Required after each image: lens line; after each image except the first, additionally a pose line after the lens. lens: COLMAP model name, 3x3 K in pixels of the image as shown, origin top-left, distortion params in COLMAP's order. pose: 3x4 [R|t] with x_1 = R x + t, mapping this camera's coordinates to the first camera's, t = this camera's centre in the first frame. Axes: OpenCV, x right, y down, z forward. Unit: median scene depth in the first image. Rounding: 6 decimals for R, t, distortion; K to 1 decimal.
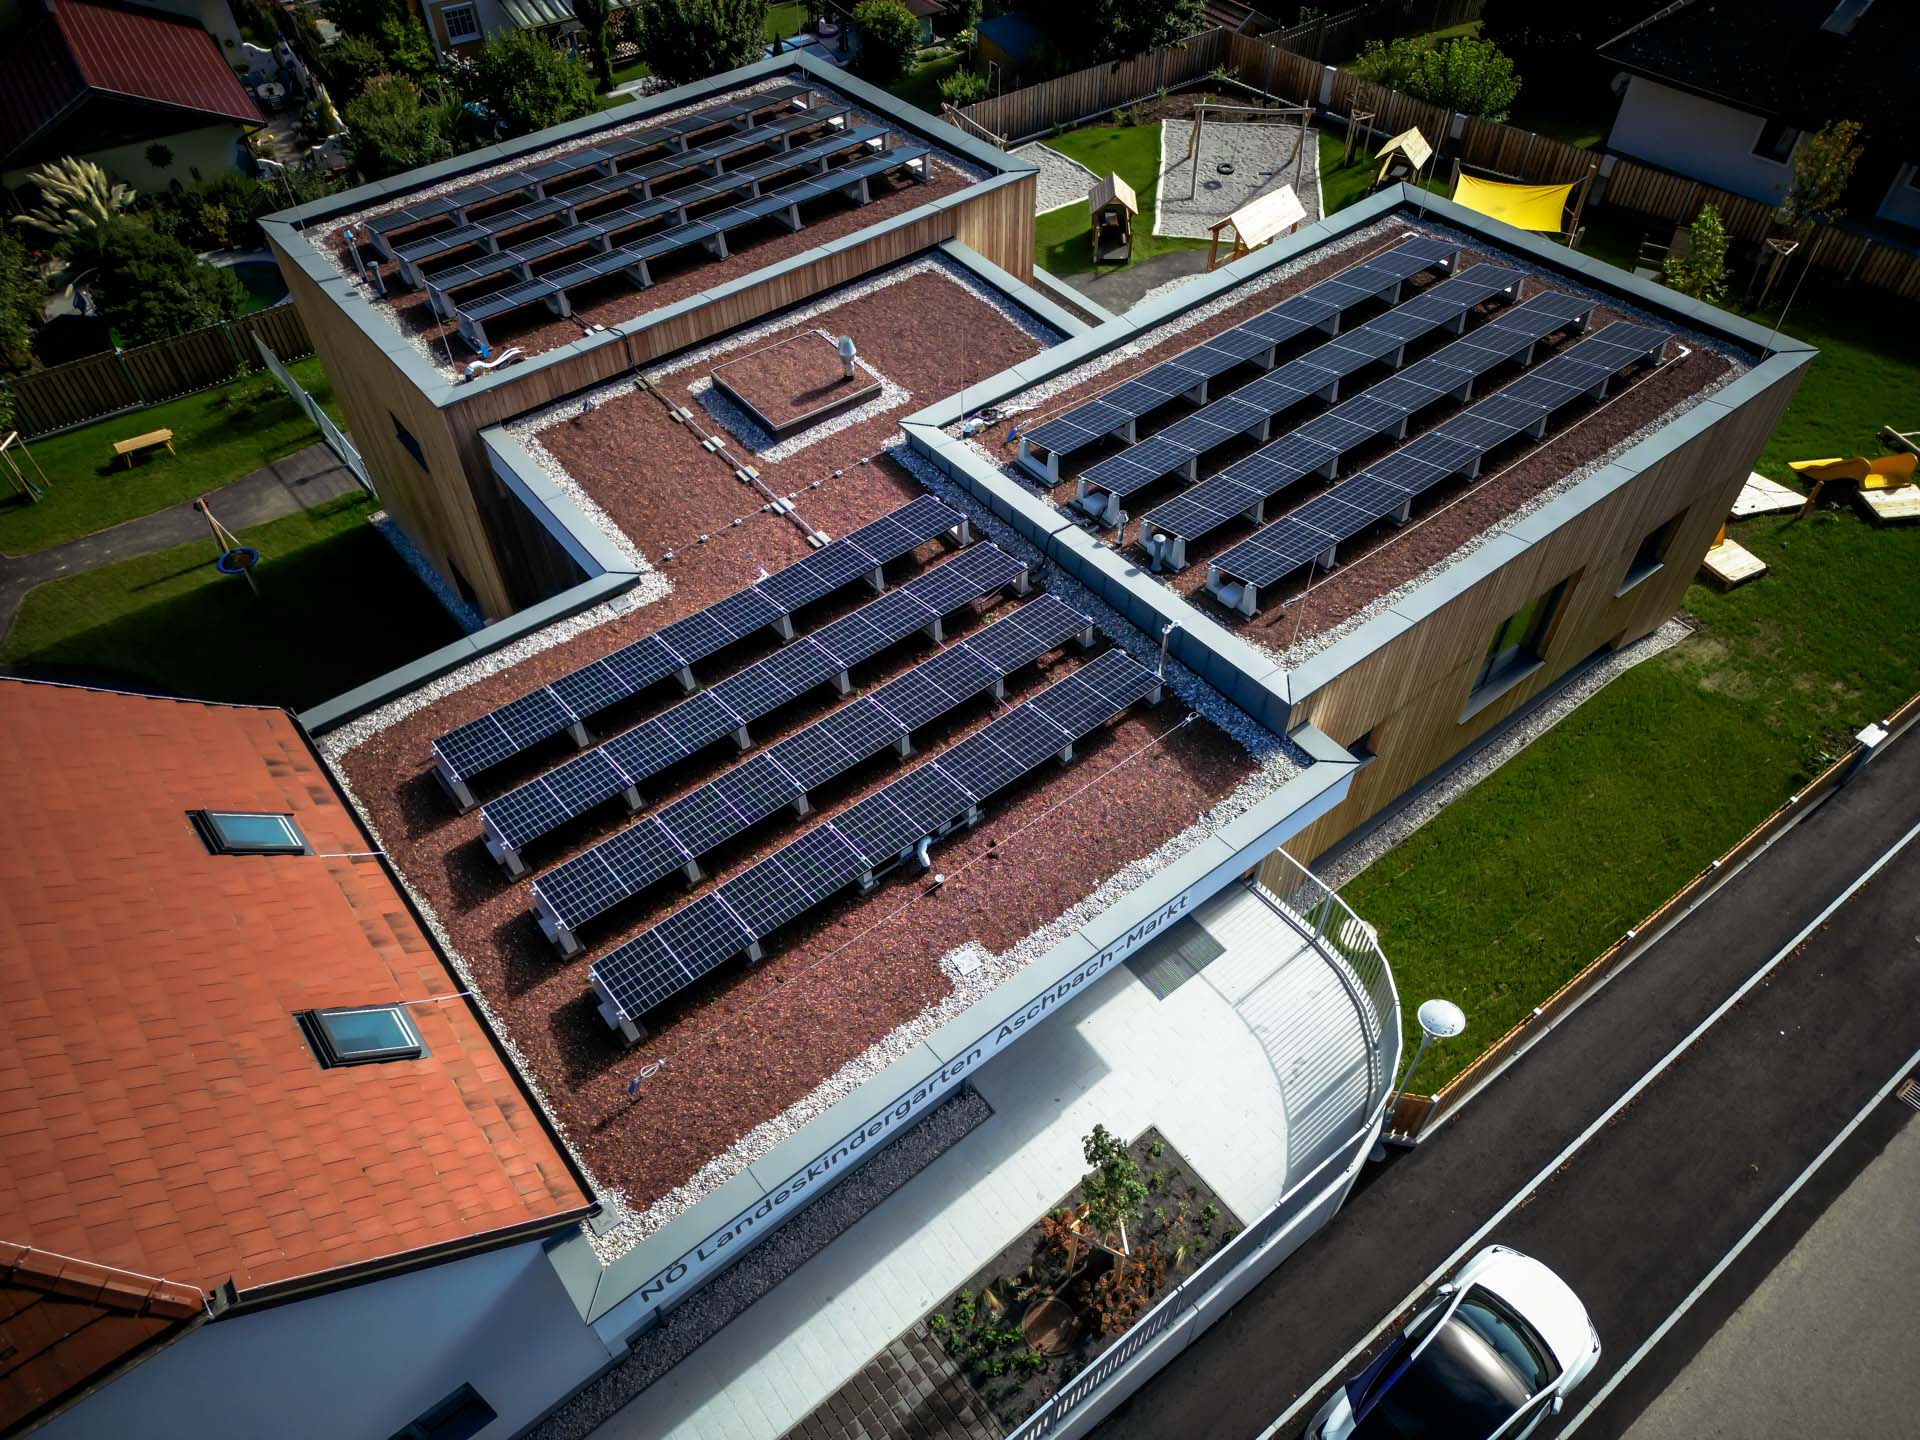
lens RADIAL K [[1329.2, 0, 960.0], [0, 1329.2, 720.0], [0, 0, 1]] dist [0.151183, -0.294477]
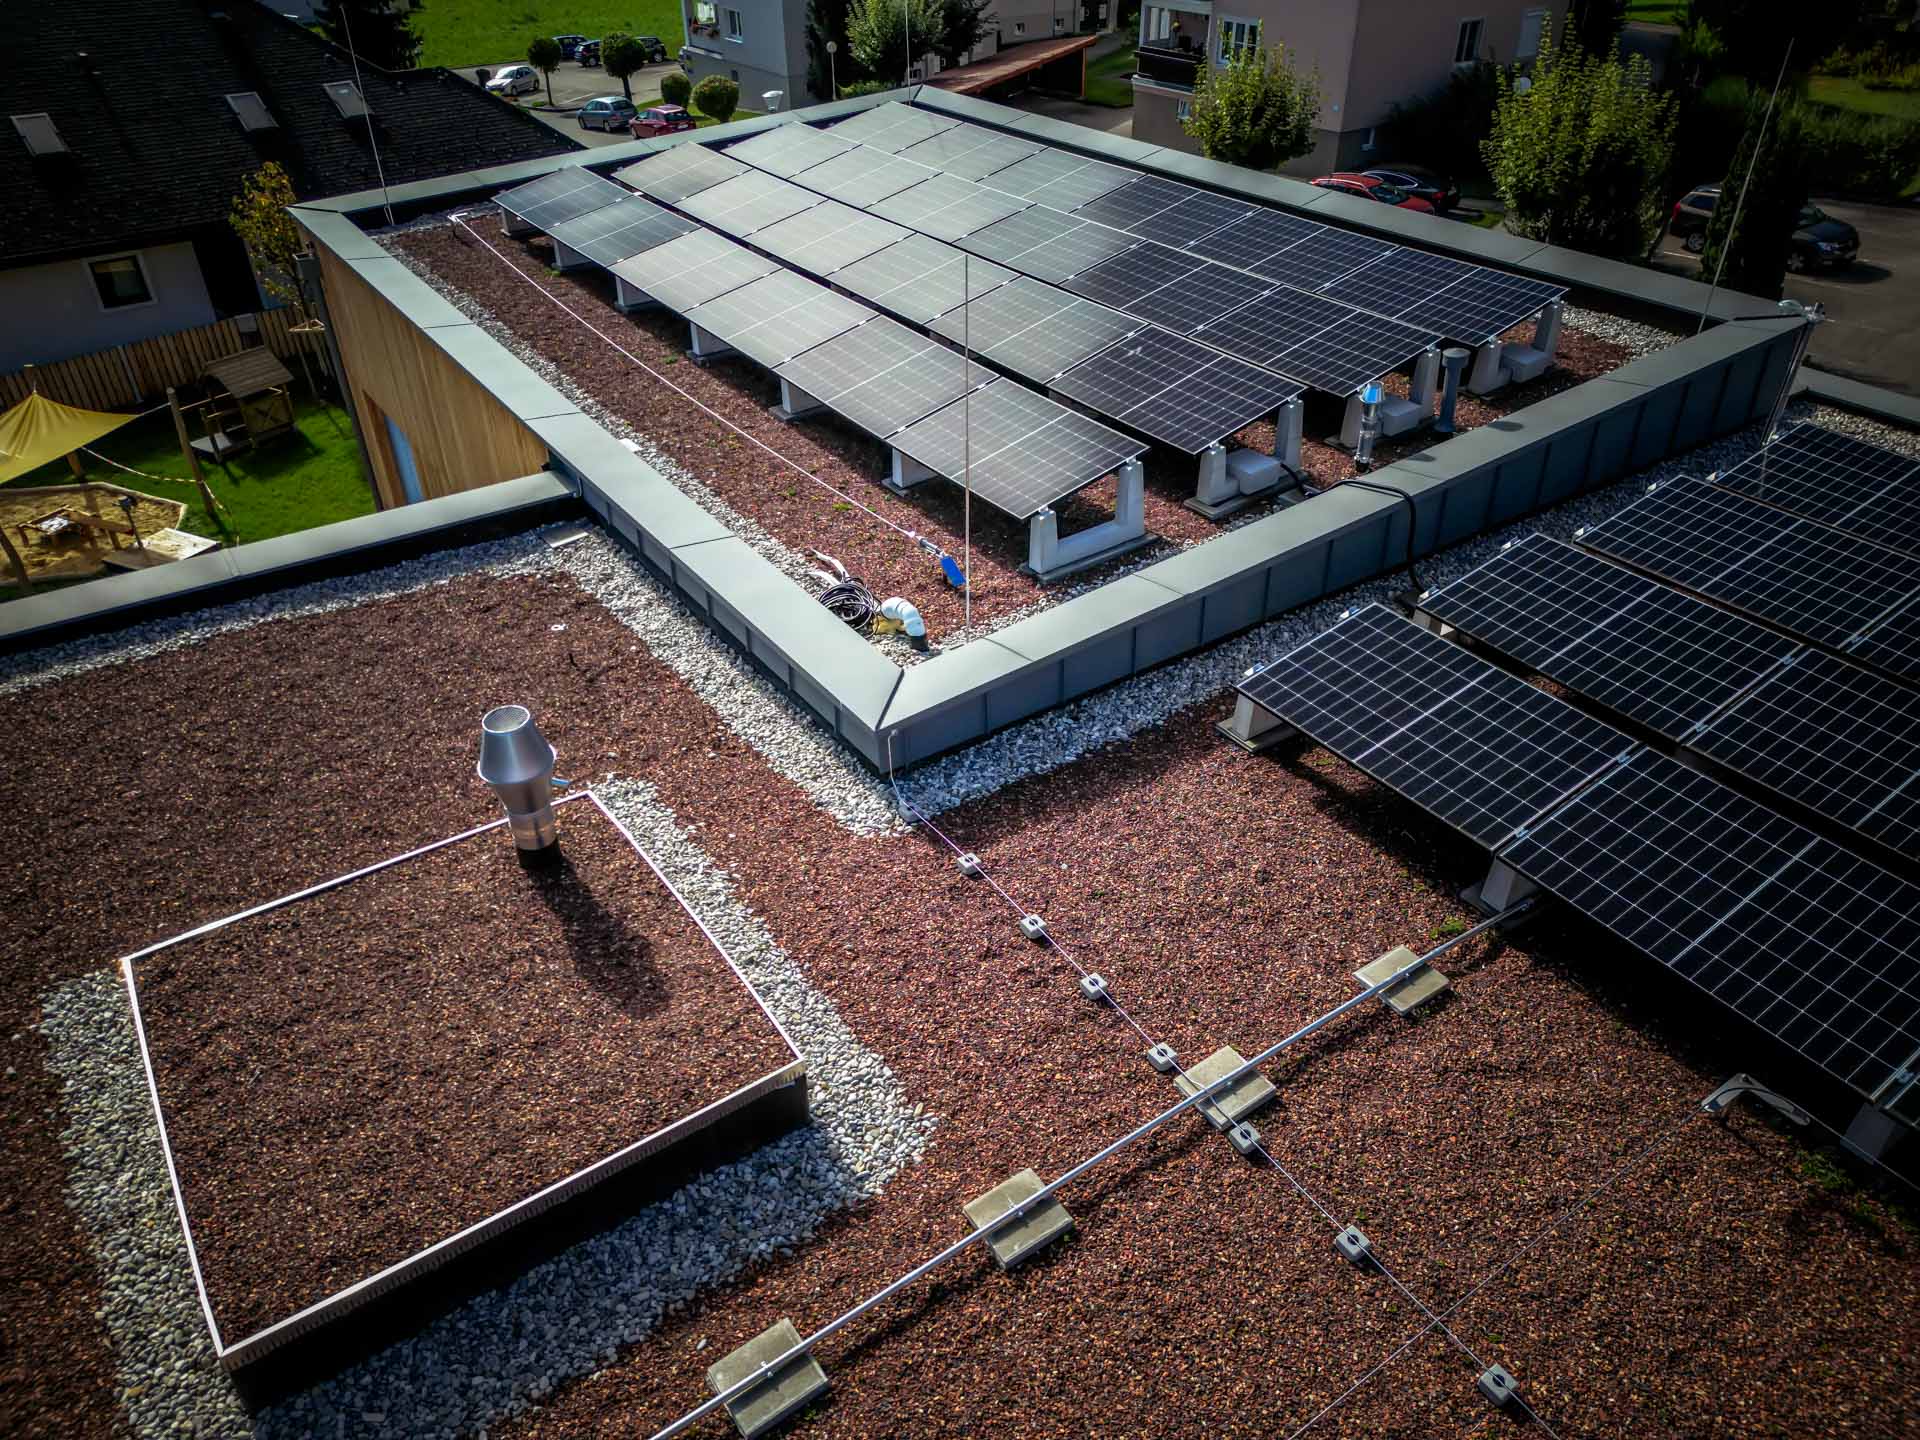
lens RADIAL K [[1352.2, 0, 960.0], [0, 1352.2, 720.0], [0, 0, 1]] dist [0.079419, -0.081465]
pose [[0.061195, -0.560440, 0.825931, -0.395739], [0.749756, 0.572045, 0.332613, -0.413023], [-0.658879, 0.598892, 0.455199, 1.119458]]
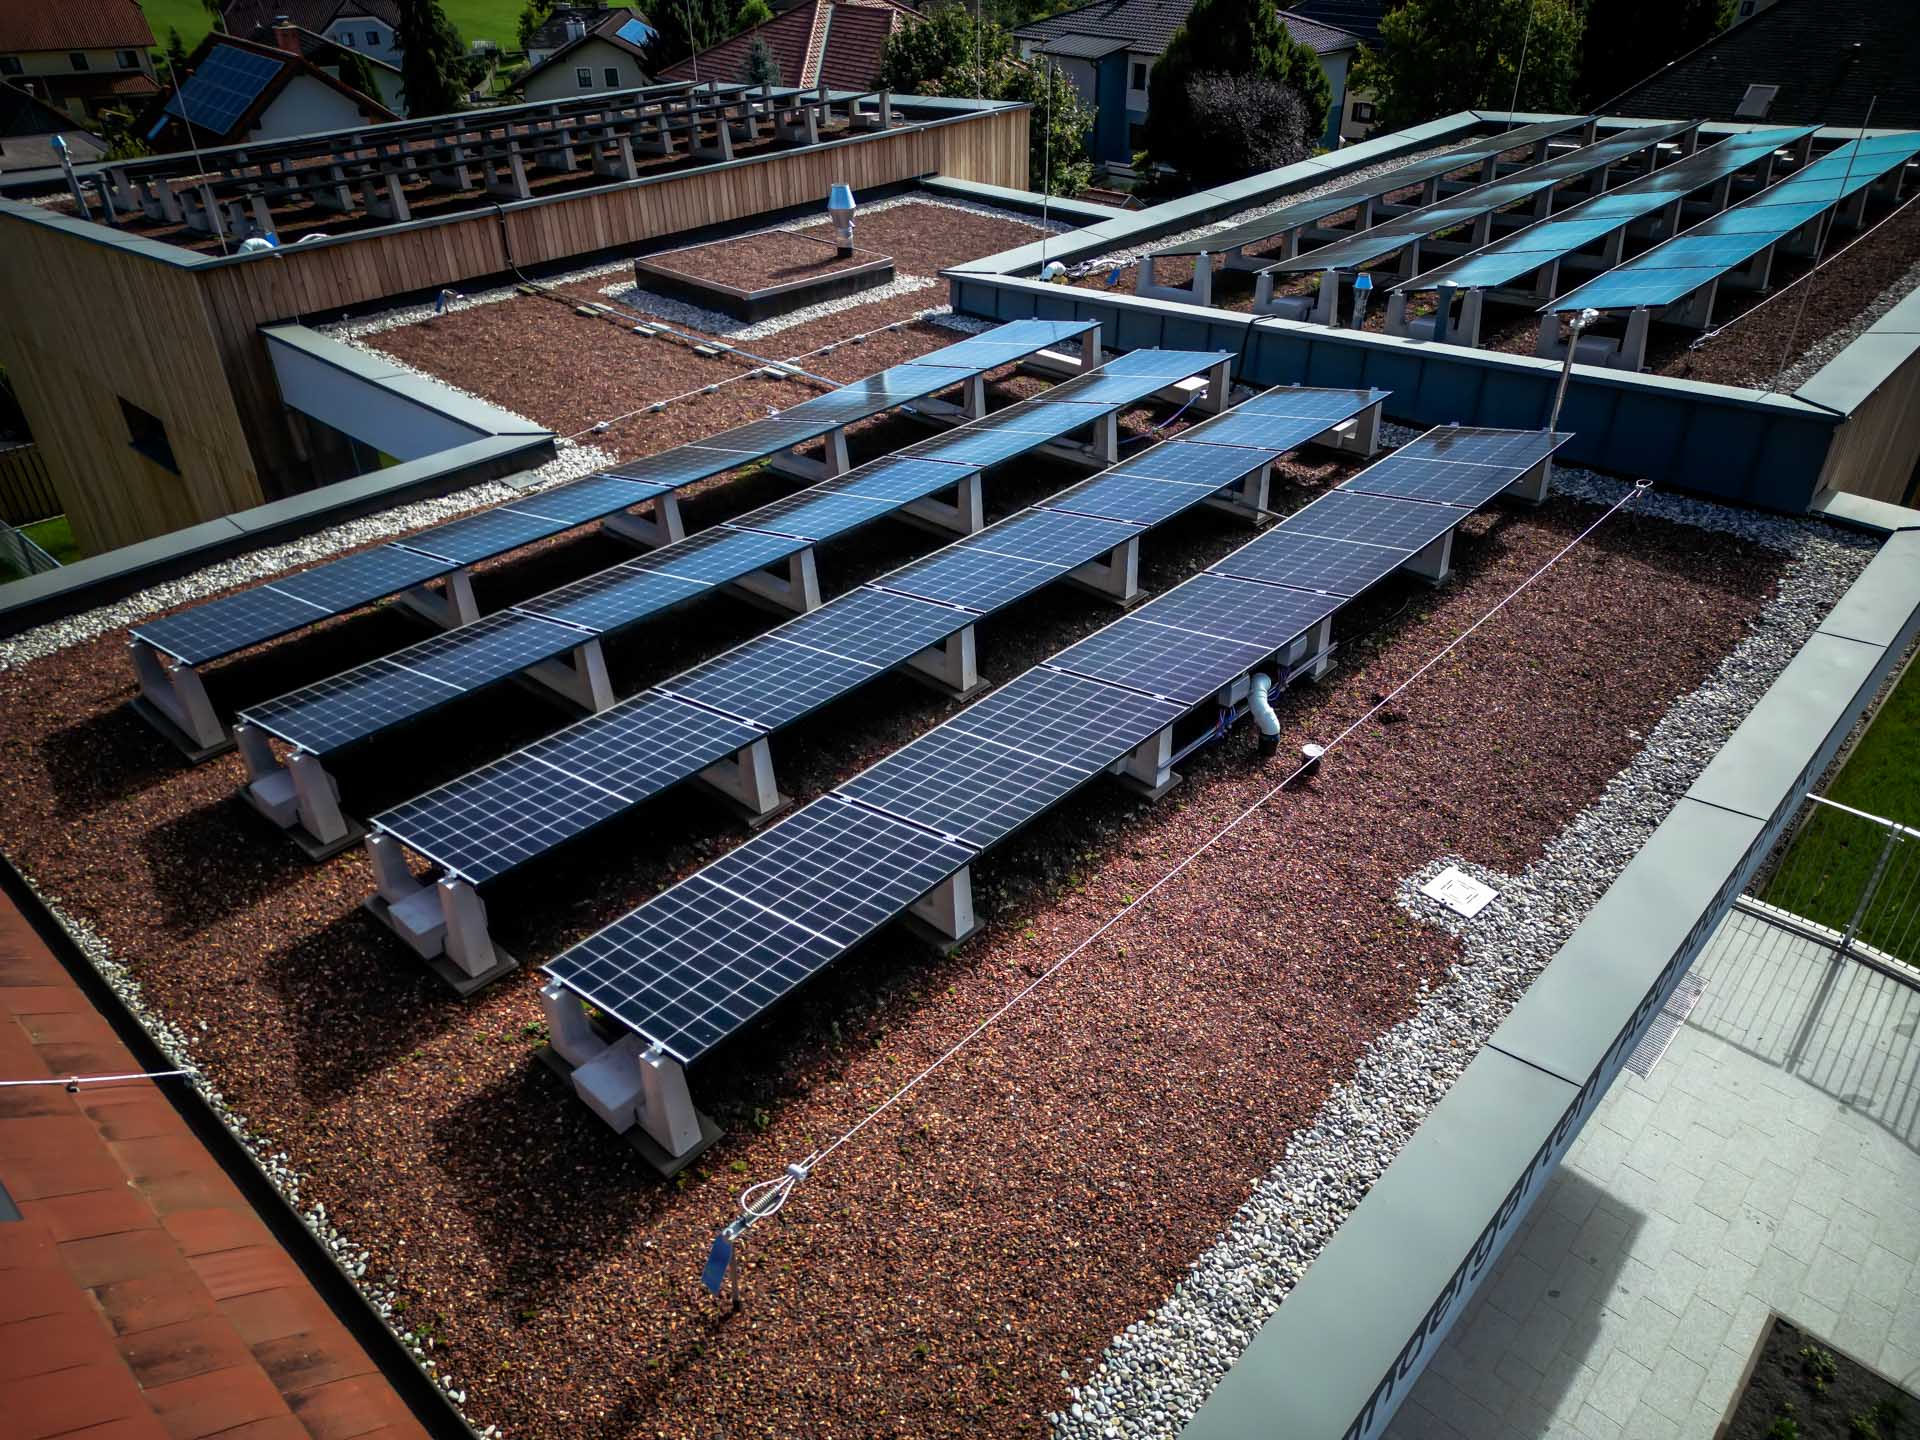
lens RADIAL K [[1336.7, 0, 960.0], [0, 1336.7, 720.0], [0, 0, 1]] dist [0.087371, -0.078673]
pose [[0.986995, -0.095760, 0.129119, -0.187985], [0.127016, 0.956875, -0.261260, 0.210225], [-0.098533, 0.274262, 0.956594, 0.572802]]
